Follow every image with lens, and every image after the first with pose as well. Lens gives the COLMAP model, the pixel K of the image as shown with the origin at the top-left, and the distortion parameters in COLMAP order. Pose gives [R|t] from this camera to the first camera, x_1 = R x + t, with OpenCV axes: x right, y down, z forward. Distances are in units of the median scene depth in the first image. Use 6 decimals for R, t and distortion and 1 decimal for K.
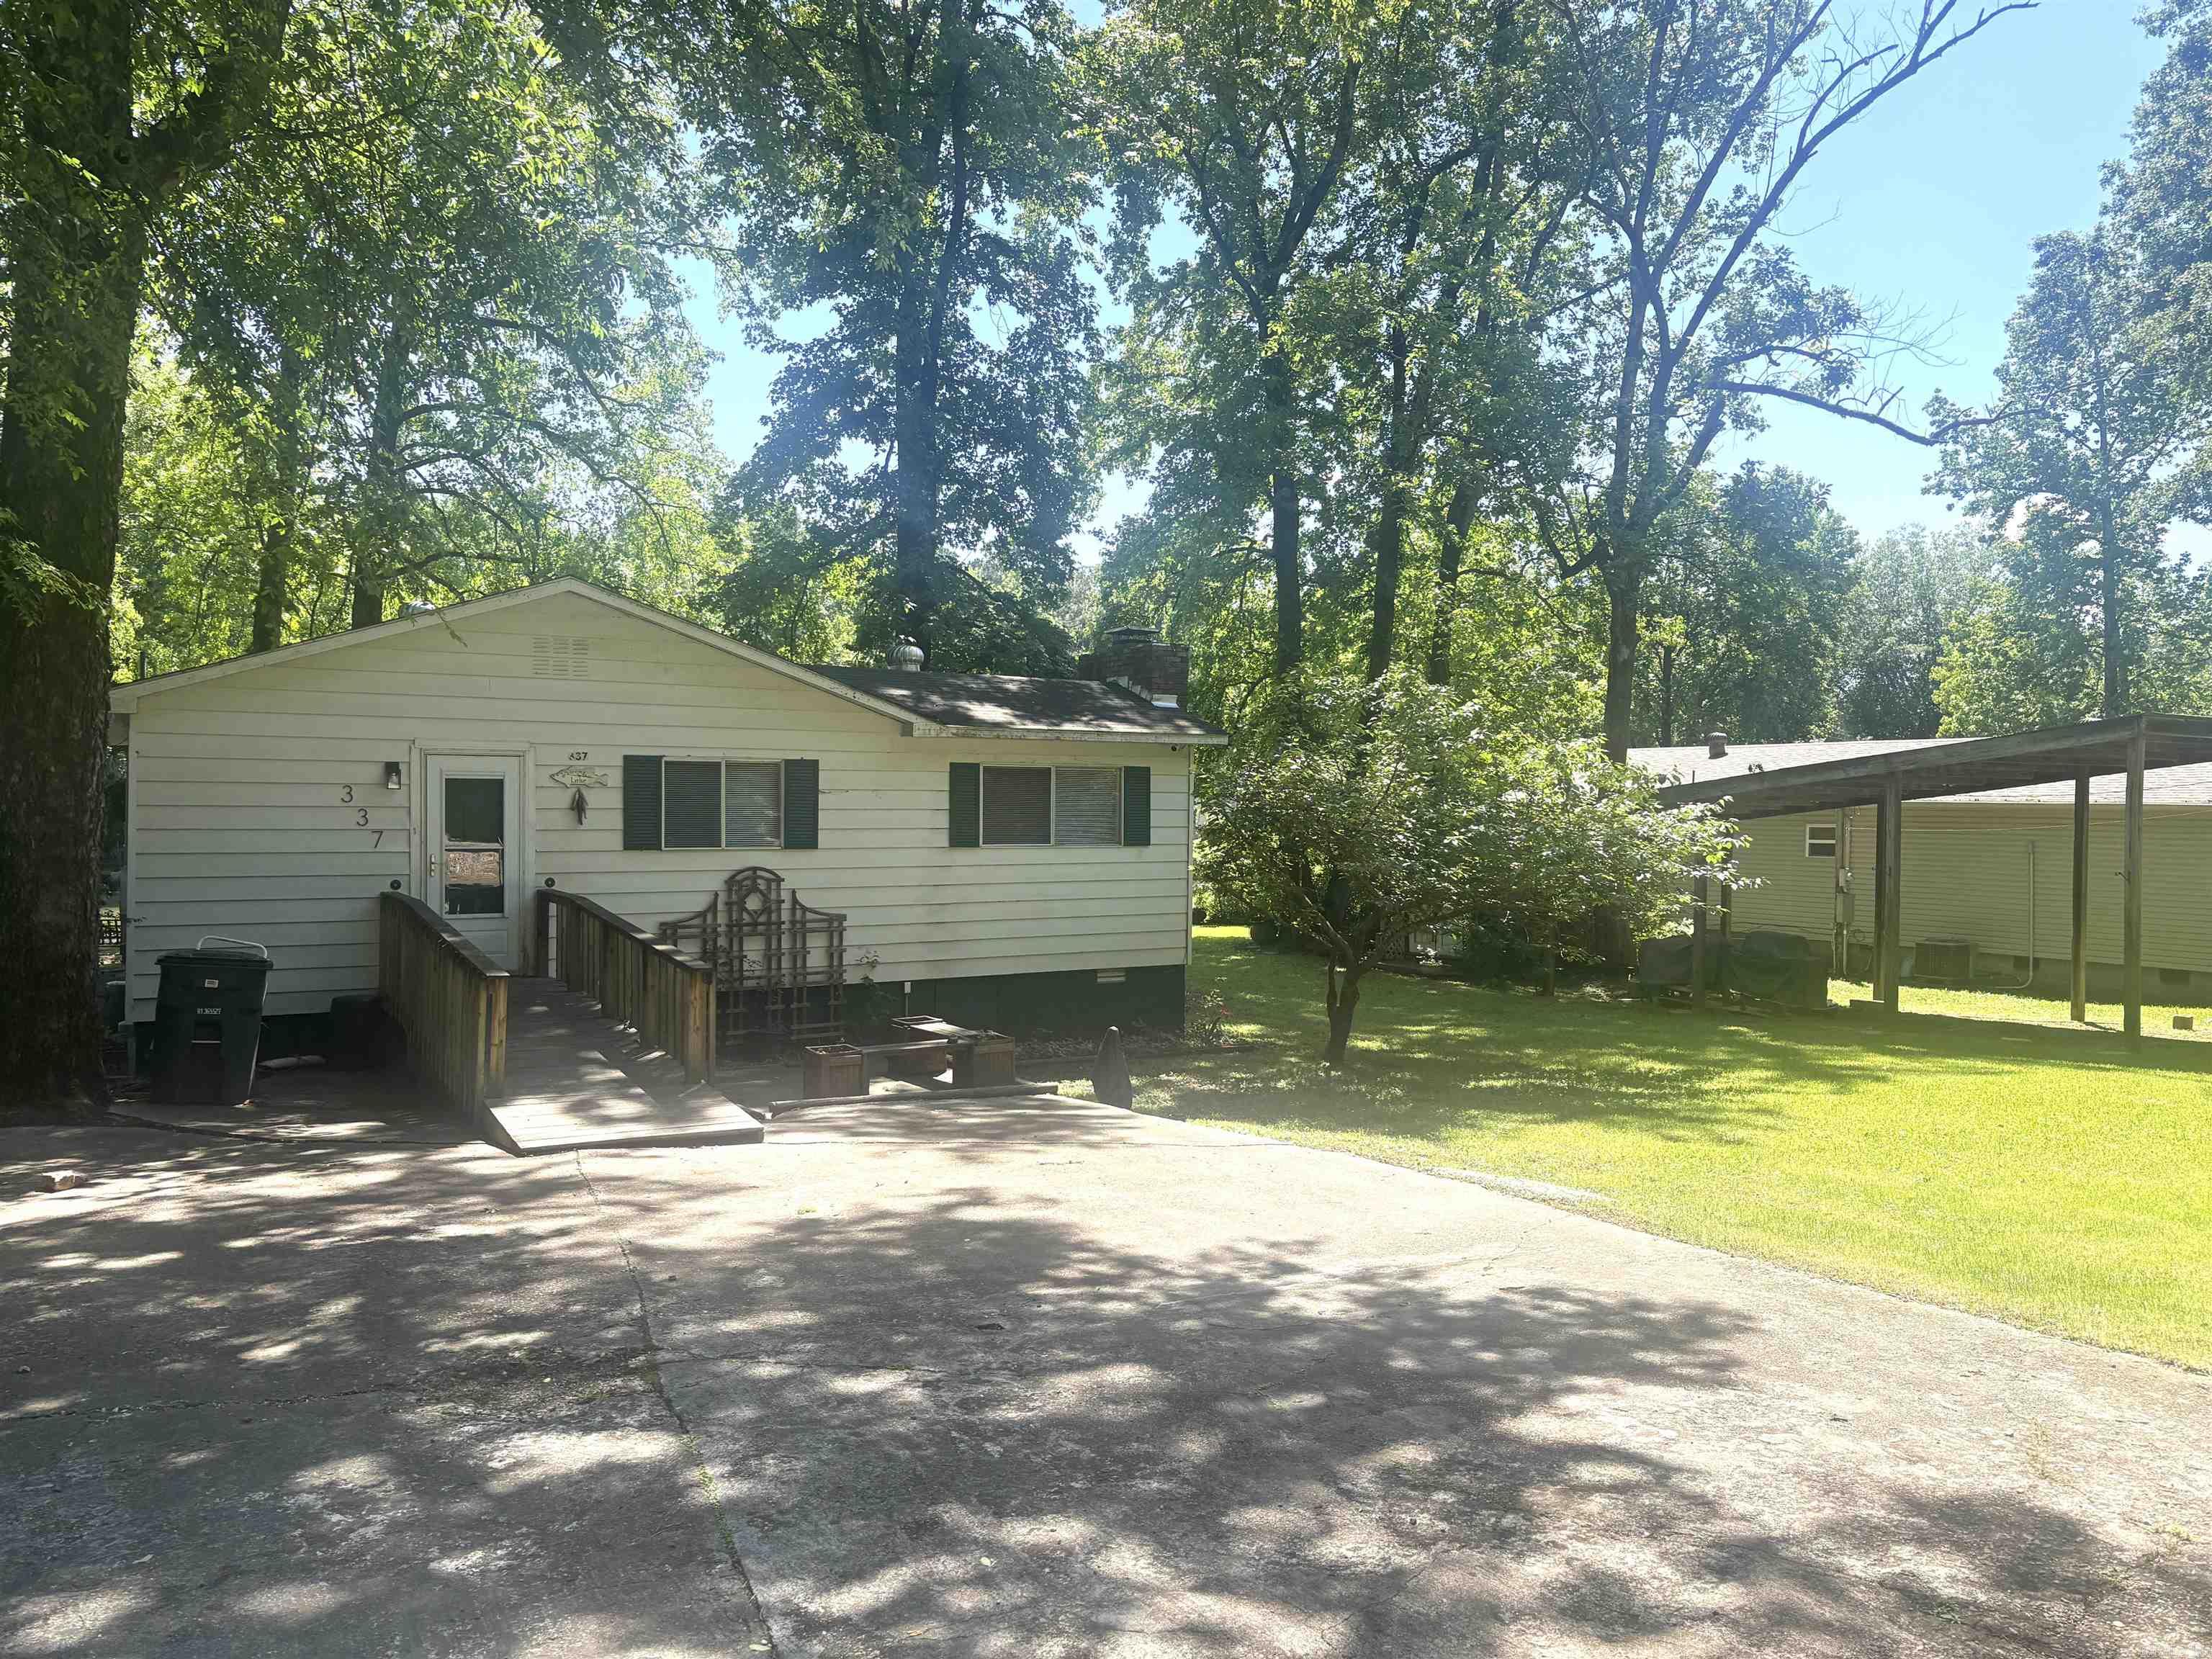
lens RADIAL K [[1655.1, 0, 1154.9], [0, 1655.1, 863.0], [0, 0, 1]] dist [0.062324, 0.001258]
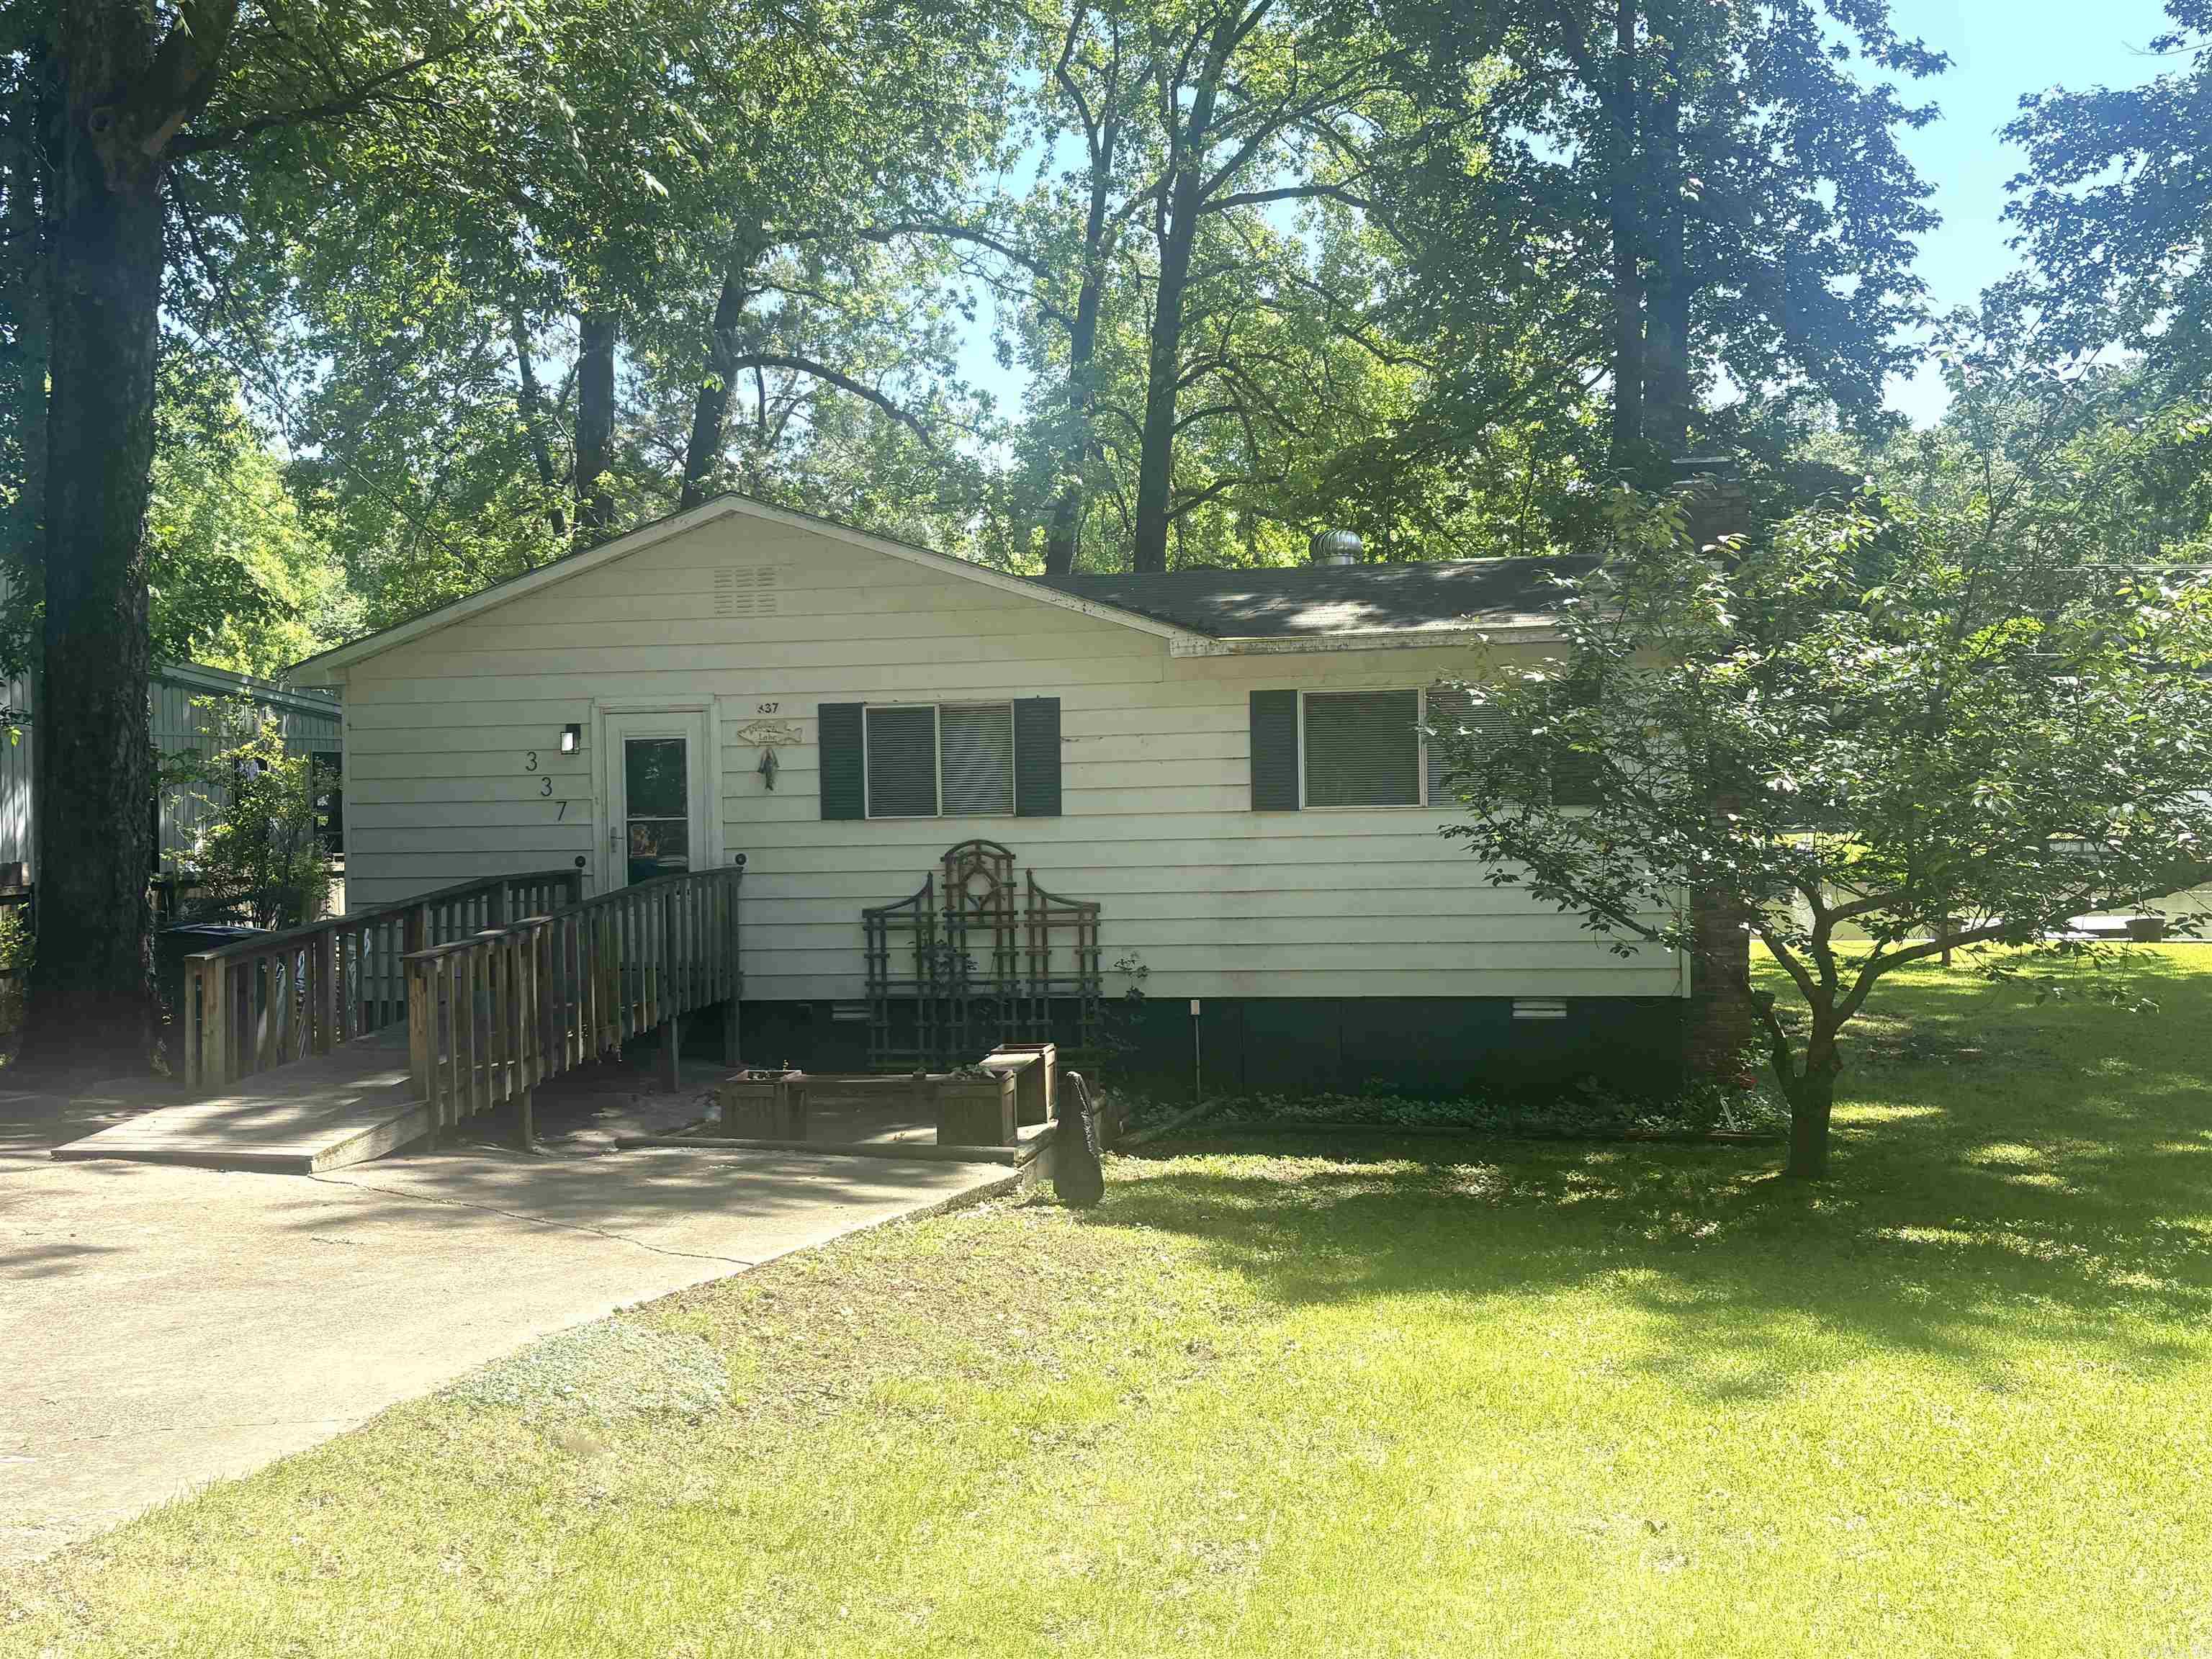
lens RADIAL K [[2077.3, 0, 1110.2], [0, 2077.3, 817.4], [0, 0, 1]] dist [0.108917, 0.000000]
pose [[0.743723, -0.017054, -0.668270, 0.444990], [0.003354, 0.999757, -0.021781, 0.012960], [0.668479, 0.013958, 0.743600, 0.313549]]
